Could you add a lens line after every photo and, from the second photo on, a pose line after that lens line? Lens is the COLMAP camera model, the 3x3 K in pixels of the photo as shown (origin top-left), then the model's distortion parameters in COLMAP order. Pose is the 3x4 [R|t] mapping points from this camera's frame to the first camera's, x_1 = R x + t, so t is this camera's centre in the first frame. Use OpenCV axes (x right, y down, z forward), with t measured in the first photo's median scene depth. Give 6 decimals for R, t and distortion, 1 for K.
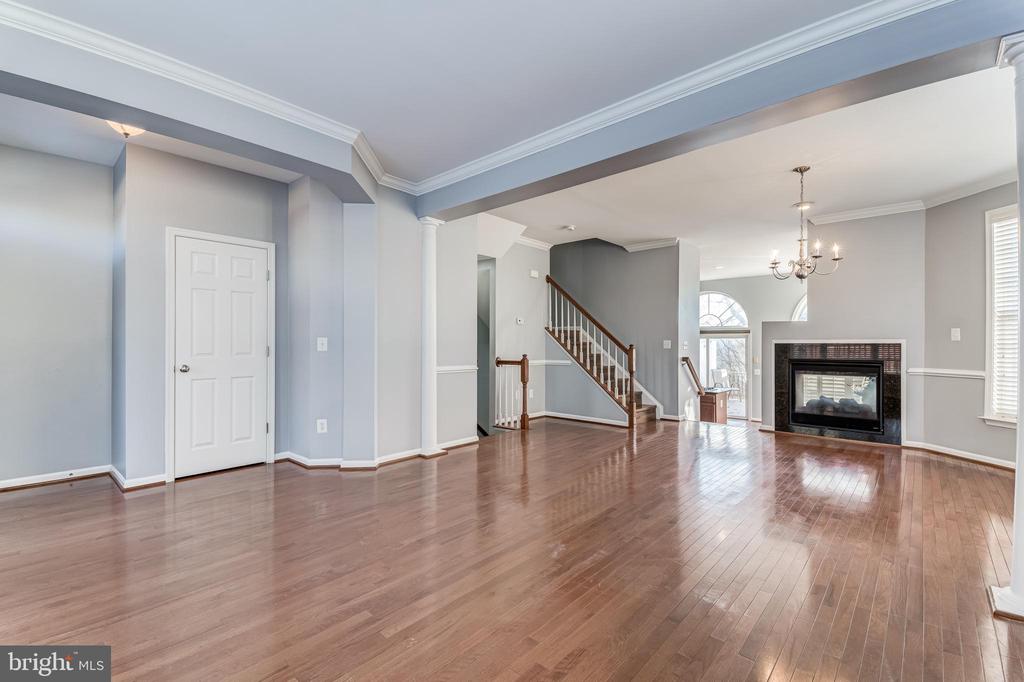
lens RADIAL K [[459.7, 0, 515.3], [0, 459.7, 343.7], [0, 0, 1]] dist [0.062329, -0.040798]
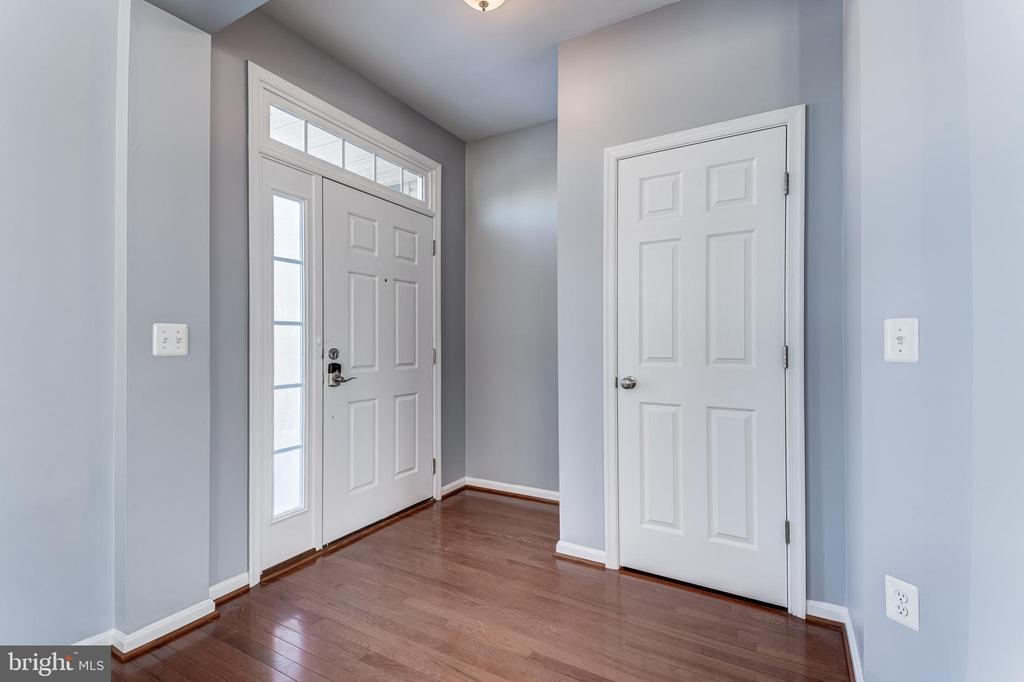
lens RADIAL K [[459.7, 0, 515.3], [0, 459.7, 343.7], [0, 0, 1]] dist [0.062329, -0.040798]
pose [[0.220453, -0.002092, -0.975395, -0.160673], [0.001185, 0.999998, -0.001877, 0.004375], [0.975397, -0.000742, 0.220455, 0.671512]]
